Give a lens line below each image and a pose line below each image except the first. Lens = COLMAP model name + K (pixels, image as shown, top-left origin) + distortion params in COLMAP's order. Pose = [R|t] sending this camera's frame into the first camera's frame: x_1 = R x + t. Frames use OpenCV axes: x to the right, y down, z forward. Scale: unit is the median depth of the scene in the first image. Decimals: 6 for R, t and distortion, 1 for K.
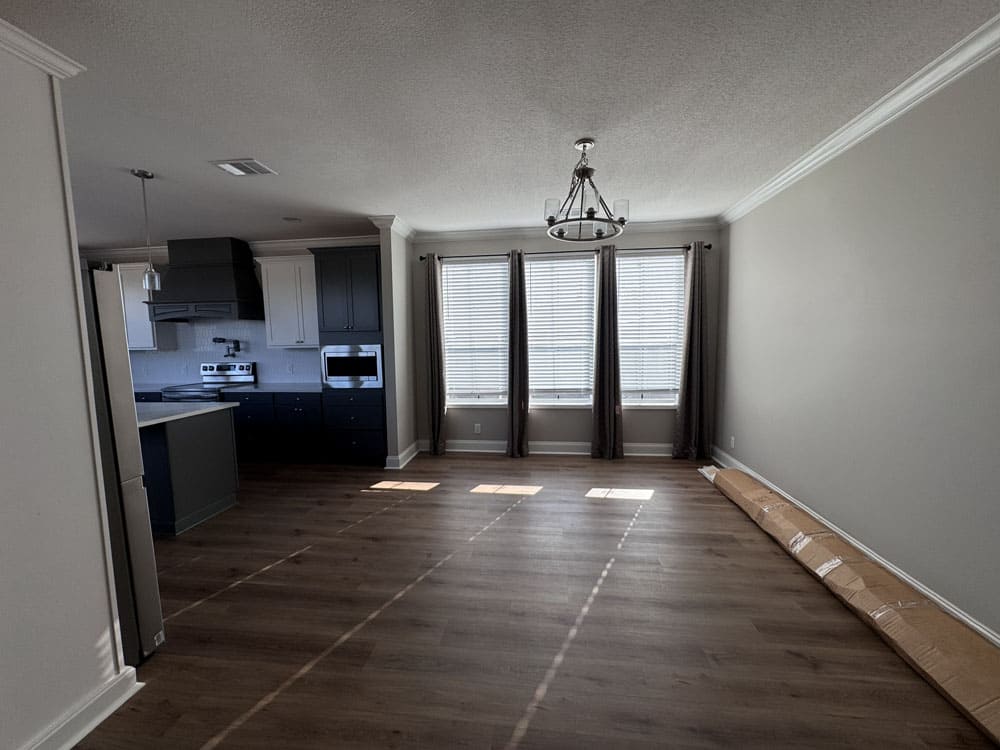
lens RADIAL K [[401.8, 0, 499.1], [0, 401.8, 373.3], [0, 0, 1]] dist [-0.000993, -0.000359]
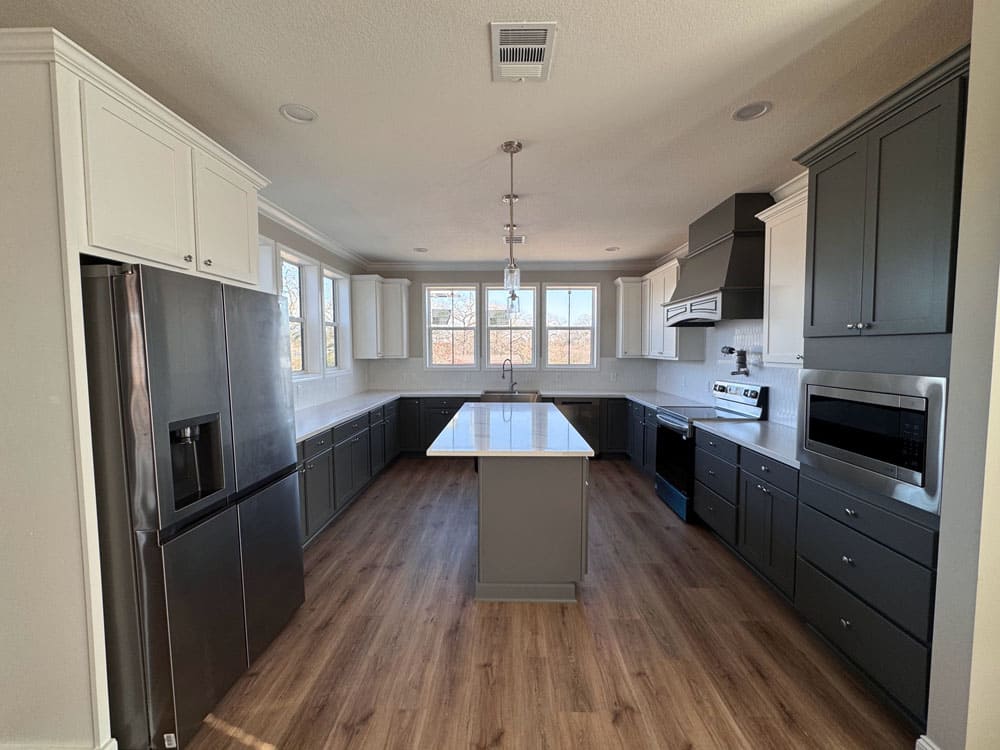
lens RADIAL K [[424.2, 0, 504.8], [0, 424.2, 373.7], [0, 0, 1]] dist [-0.000298, 0.000038]
pose [[0.107451, 0.069771, -0.991759, -0.005447], [-0.085509, 0.994487, 0.060698, -0.053365], [0.990526, 0.078283, 0.112825, 0.534217]]
